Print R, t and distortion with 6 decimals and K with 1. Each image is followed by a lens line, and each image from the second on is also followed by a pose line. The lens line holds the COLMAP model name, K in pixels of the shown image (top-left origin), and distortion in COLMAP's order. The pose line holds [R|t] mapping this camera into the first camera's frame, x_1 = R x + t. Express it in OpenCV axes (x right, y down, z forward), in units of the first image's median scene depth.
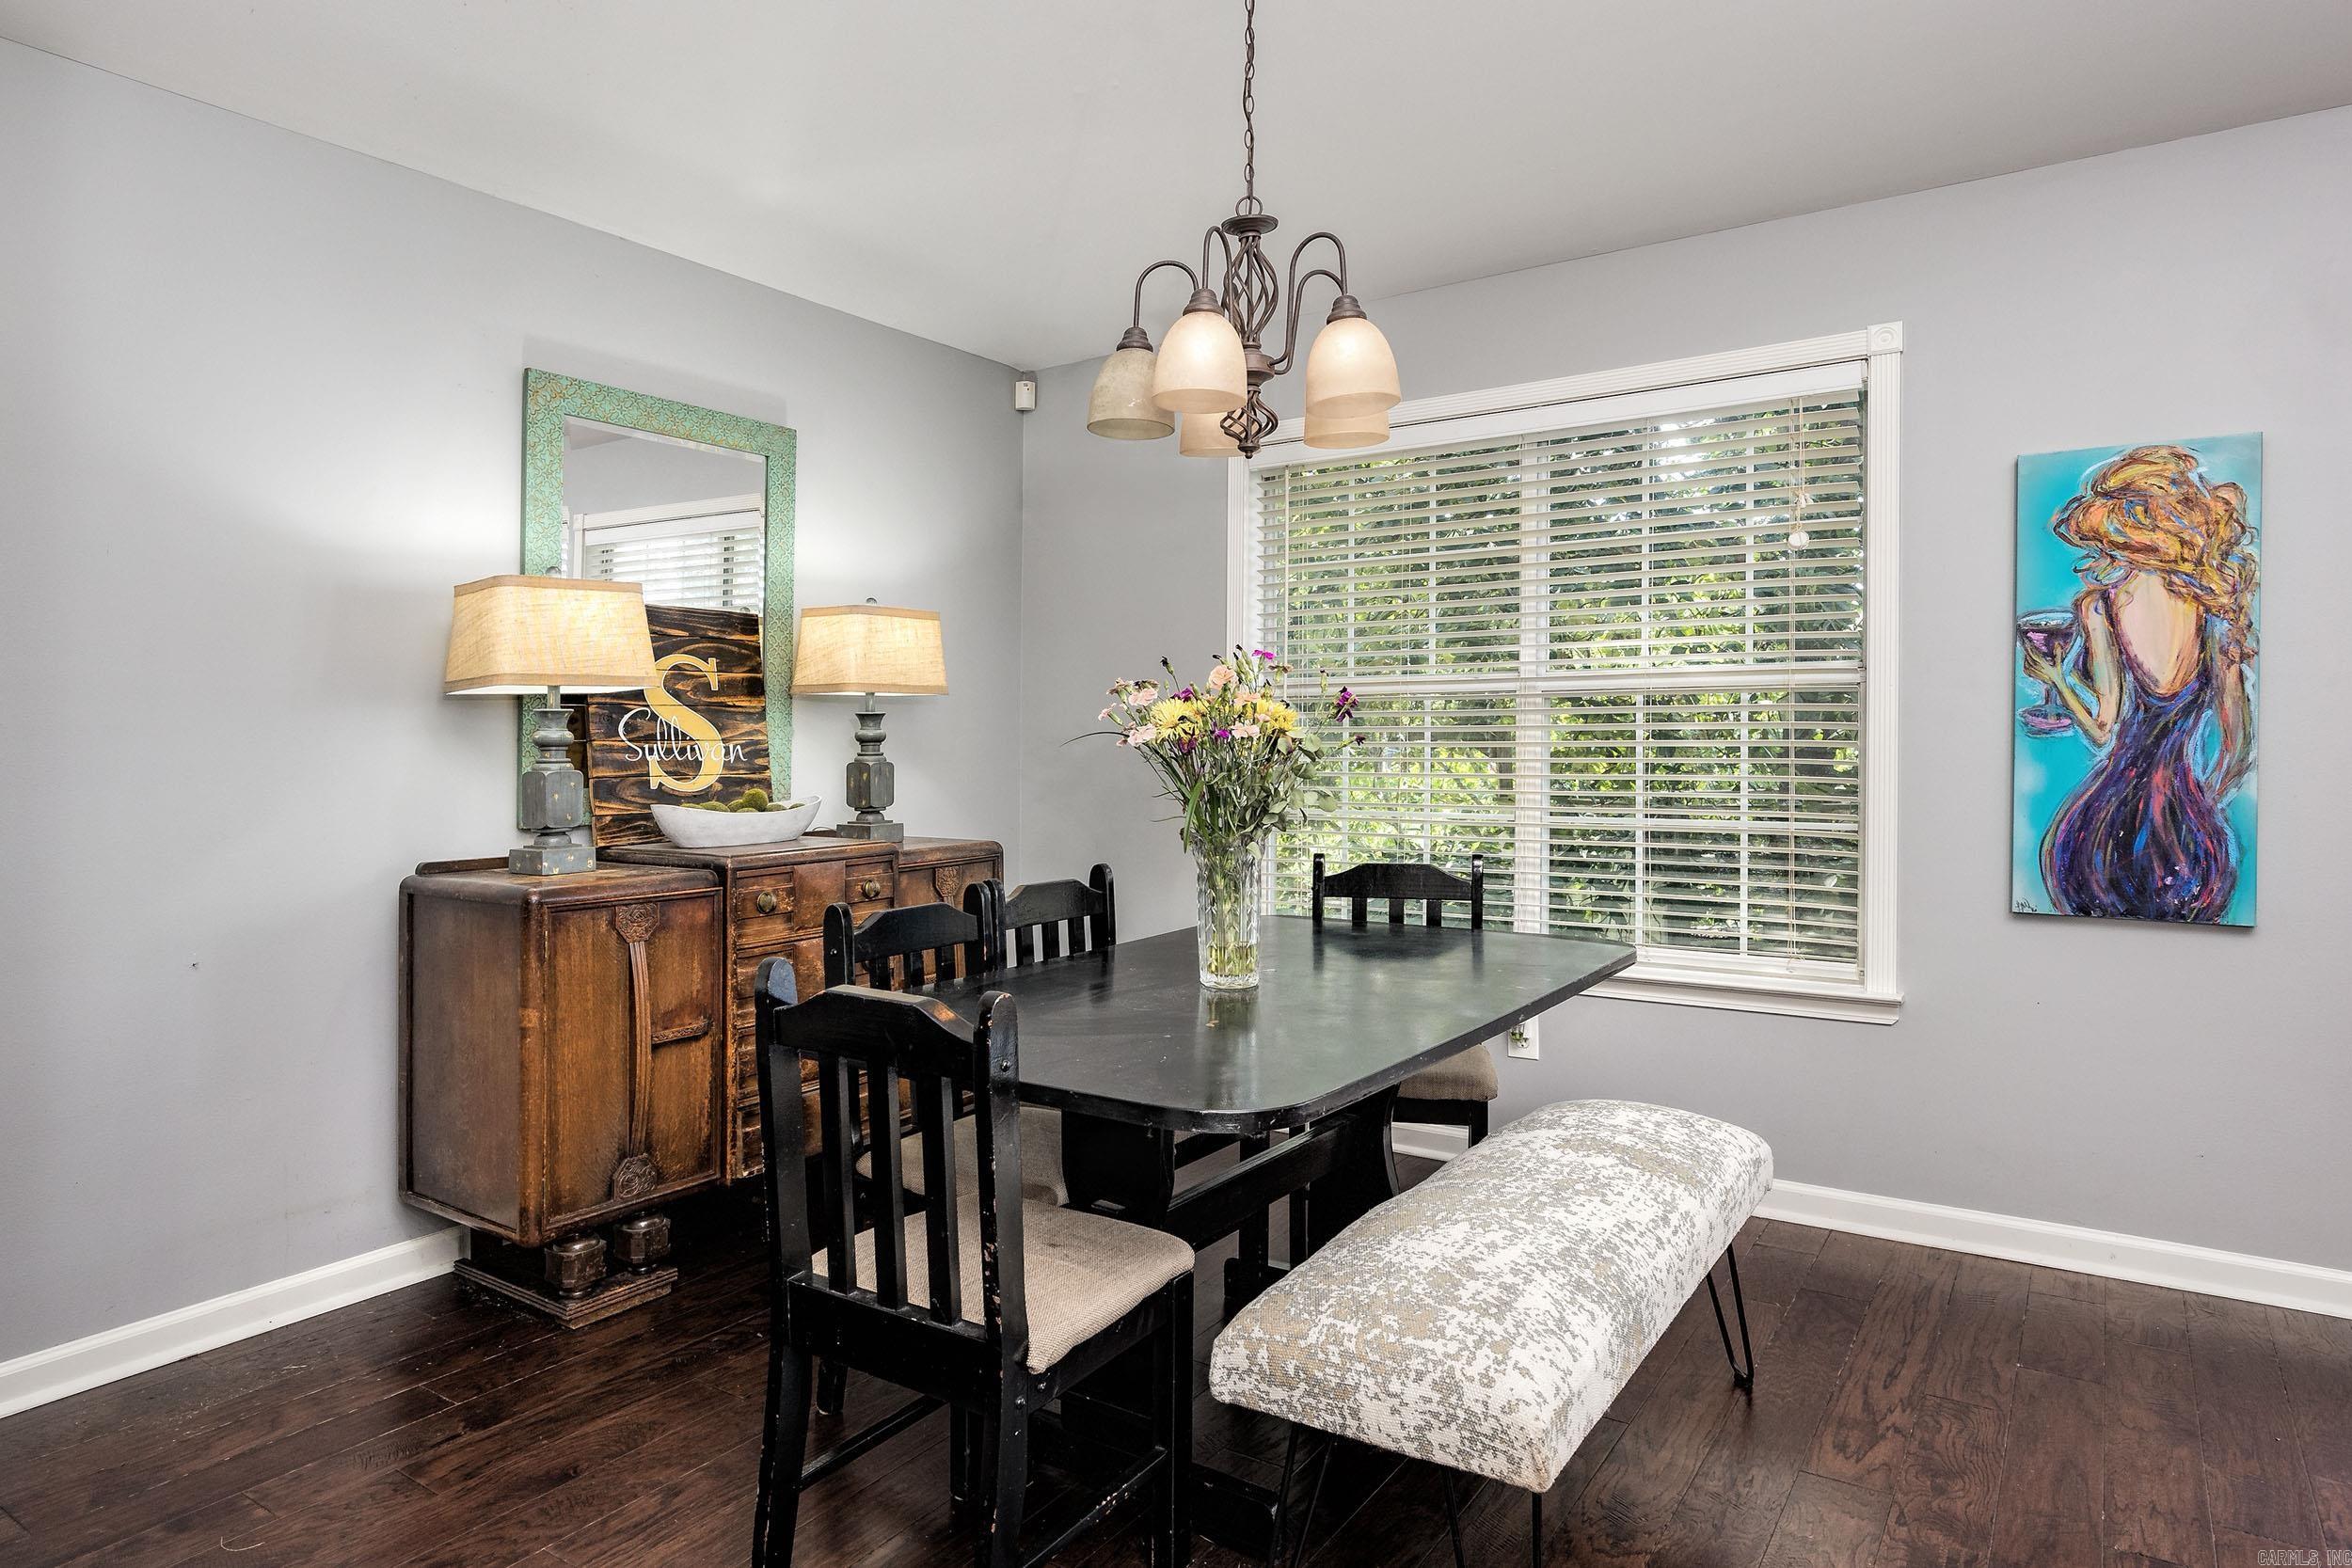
lens RADIAL K [[1319.5, 0, 1141.2], [0, 1319.5, 737.5], [0, 0, 1]] dist [-0.008191, 0.000389]
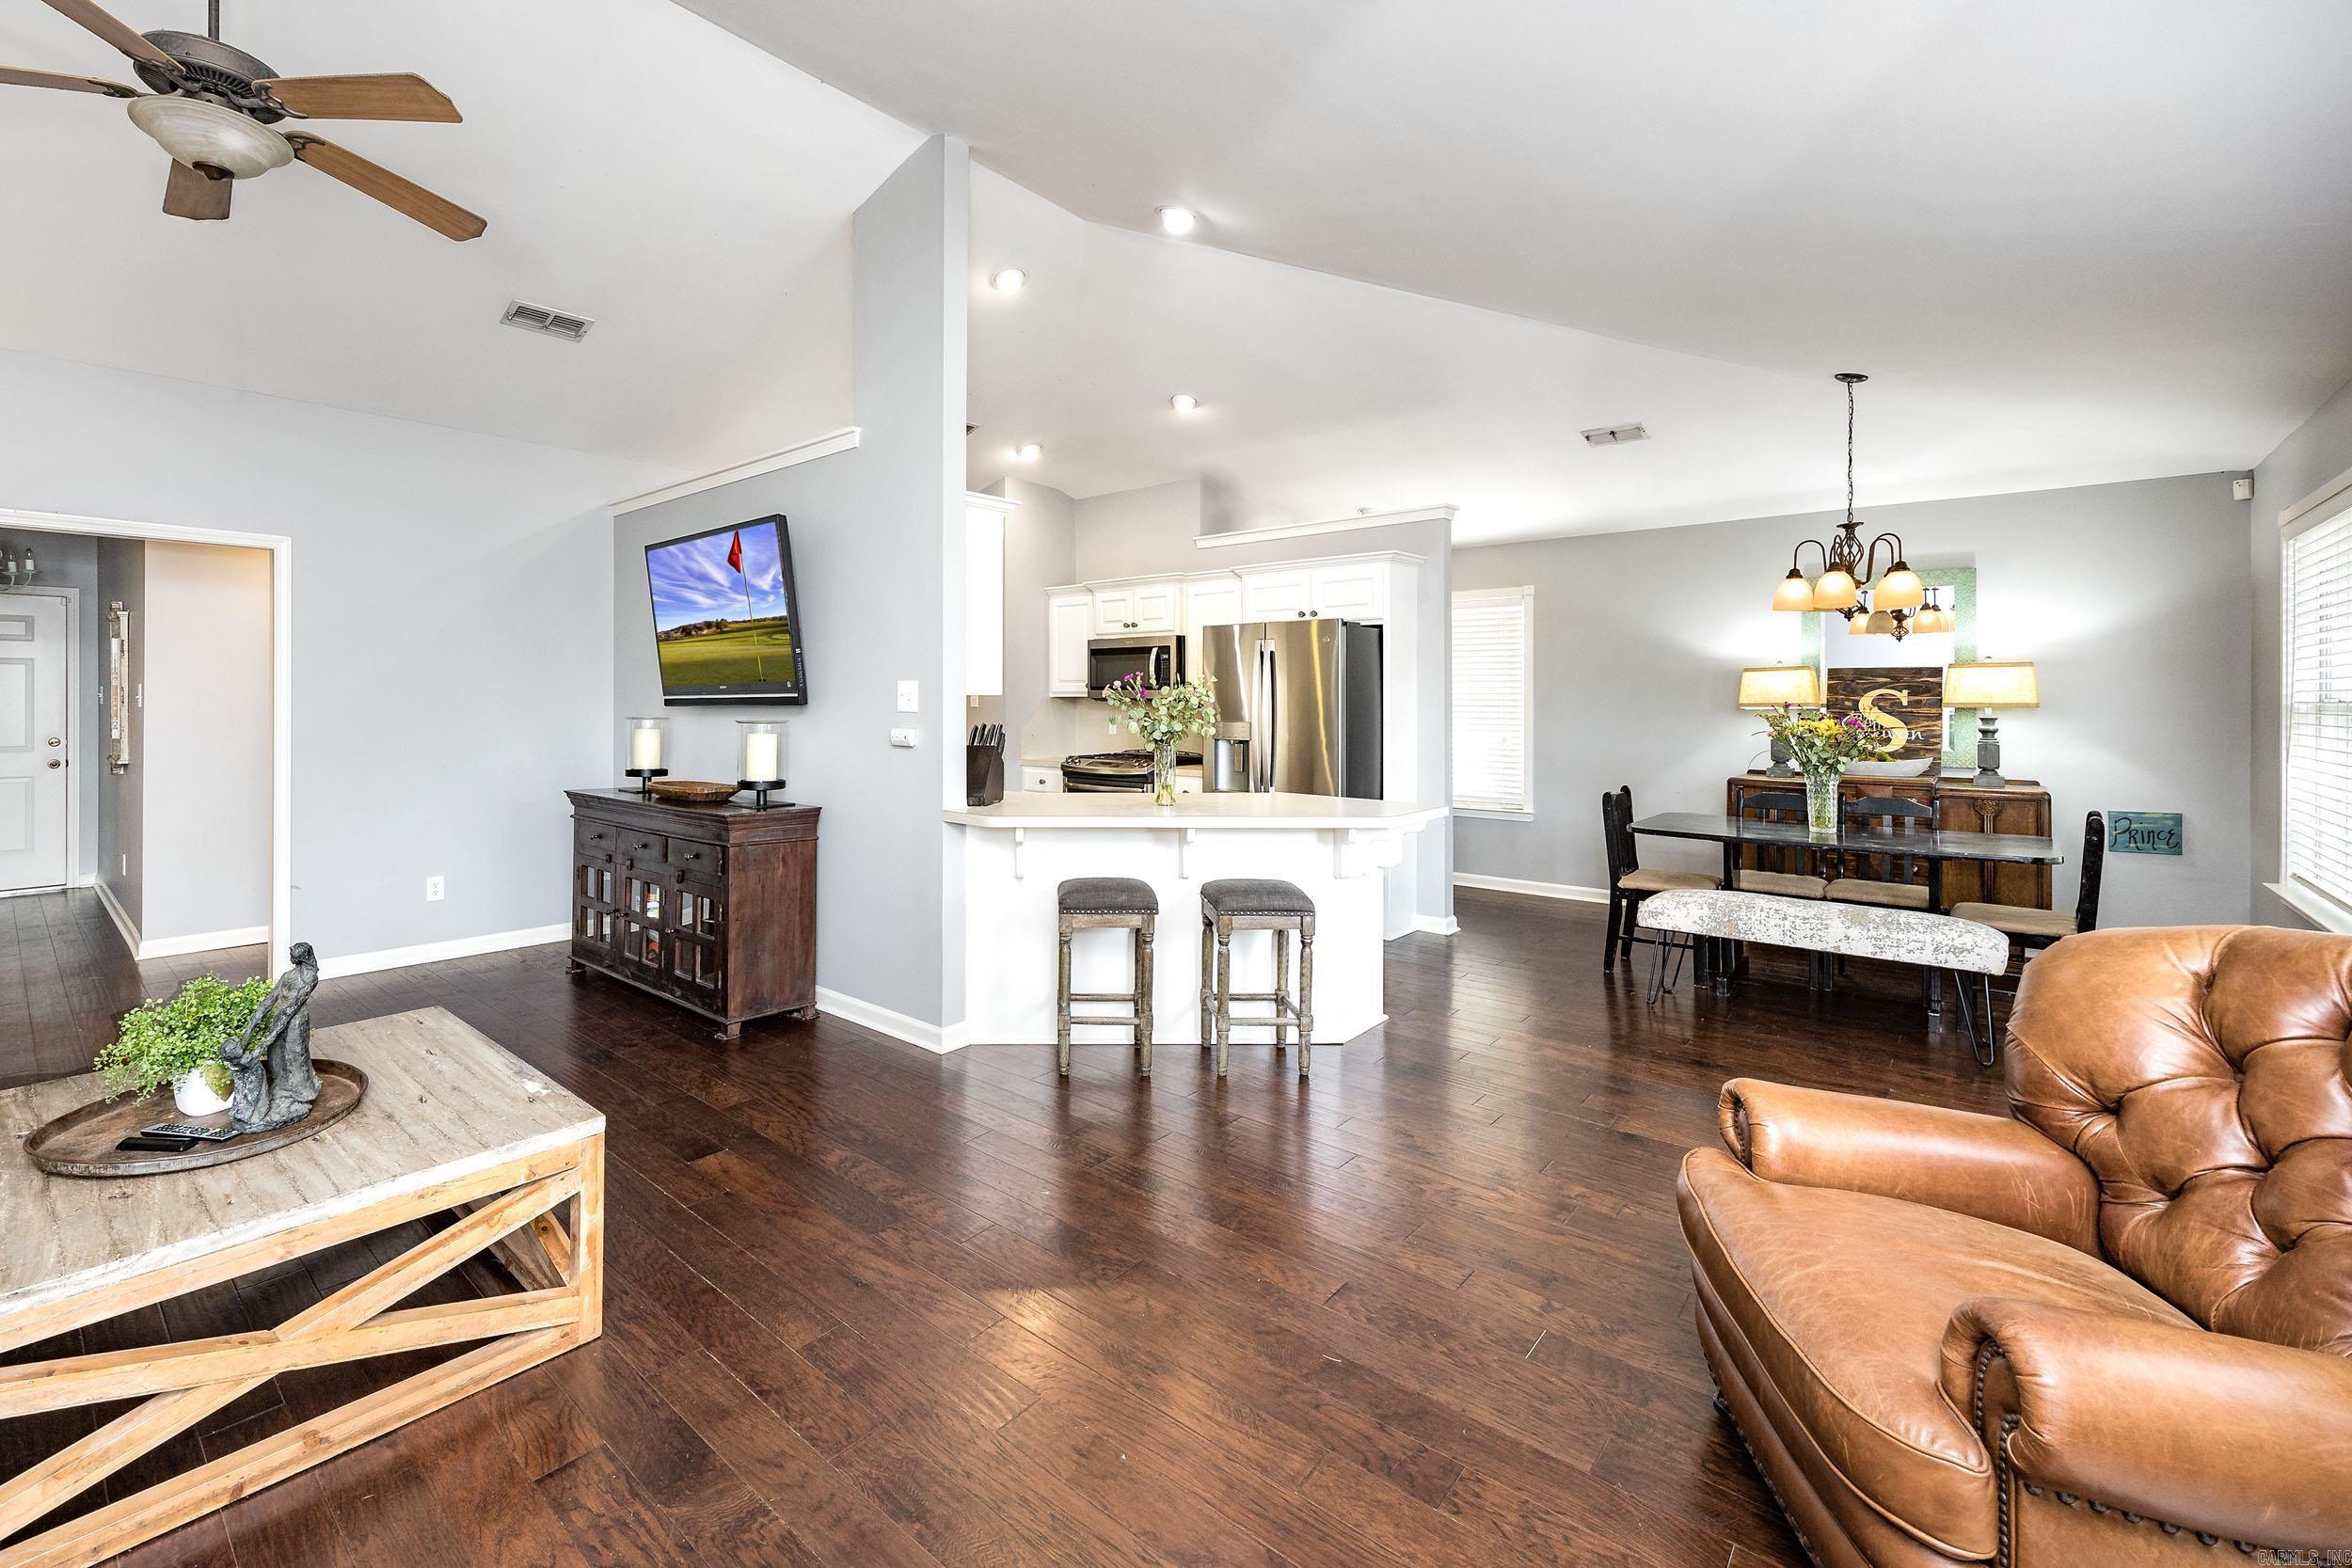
lens RADIAL K [[1013.1, 0, 1101.3], [0, 1013.1, 704.8], [0, 0, 1]] dist [0.004472, -0.002150]
pose [[-0.084402, 0.011987, -0.996360, 1.861823], [-0.005759, 0.999905, 0.012518, -0.065921], [0.996415, 0.006795, -0.084325, -0.197383]]
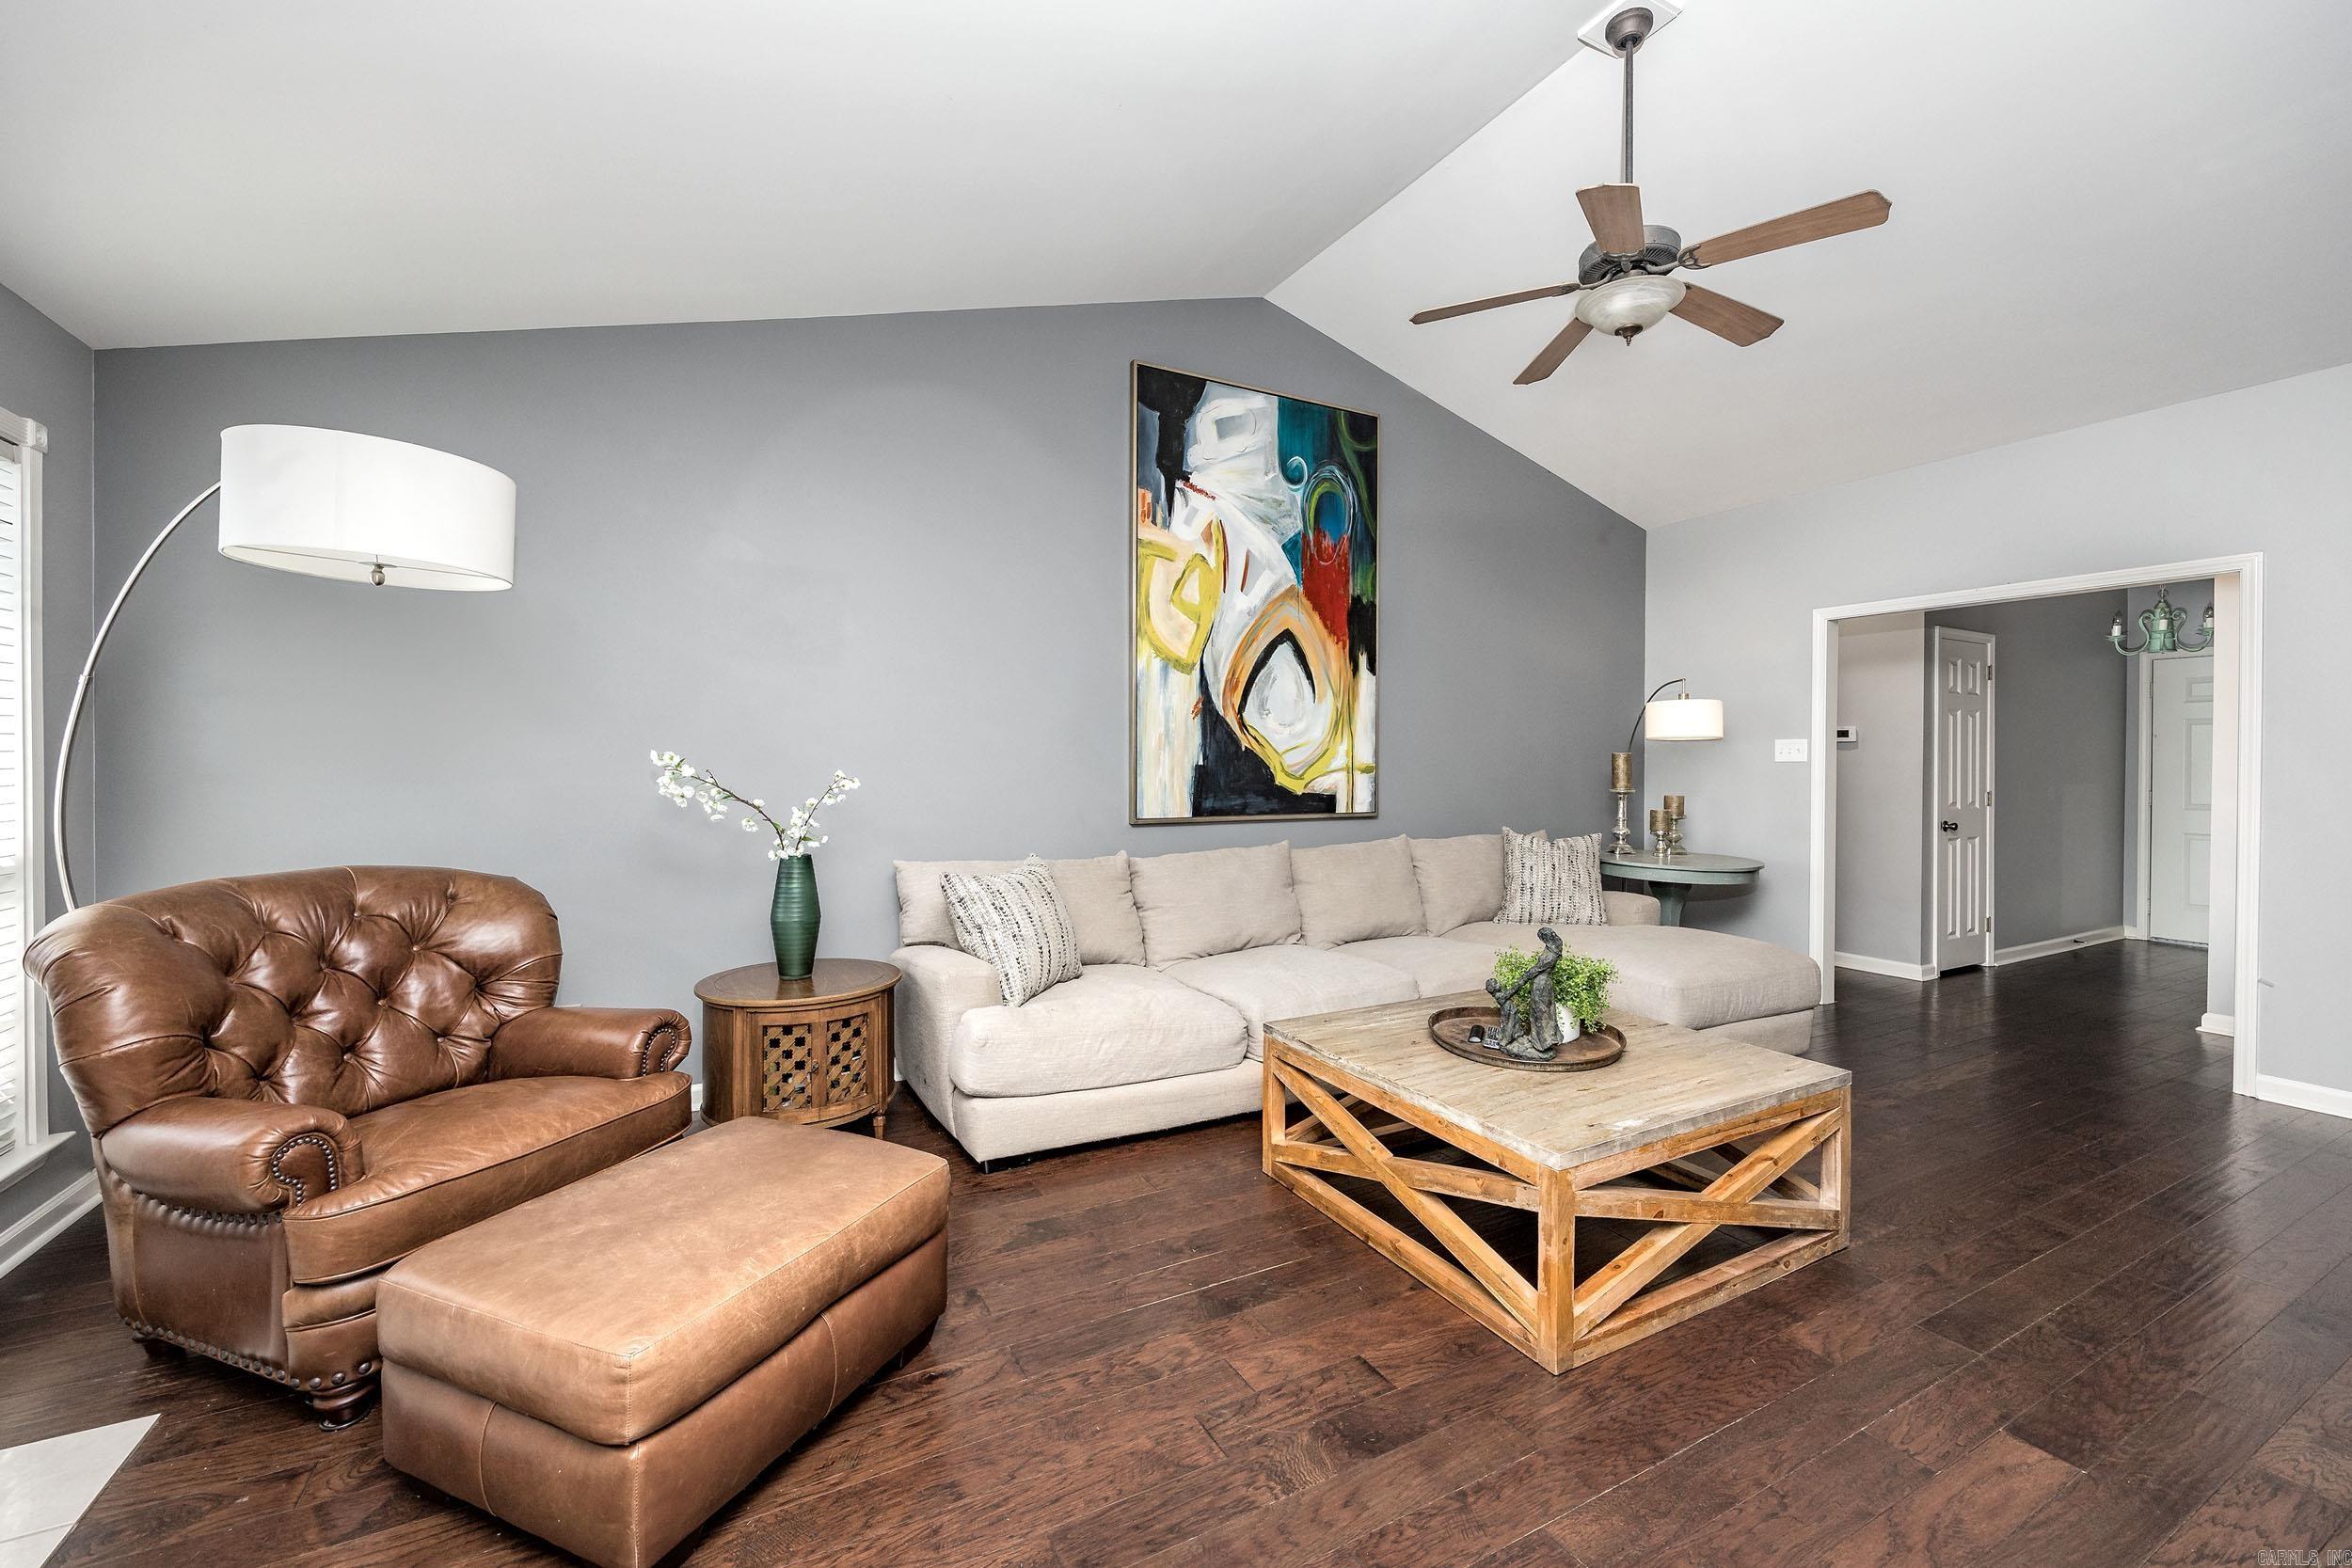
lens RADIAL K [[944.7, 0, 1181.8], [0, 944.7, 773.0], [0, 0, 1]] dist [-0.001386, 0.000109]
pose [[-0.899945, -0.000905, 0.436002, 1.100807], [0.005433, 0.999897, 0.013290, -0.037869], [-0.435969, 0.014328, -0.899848, 0.105062]]
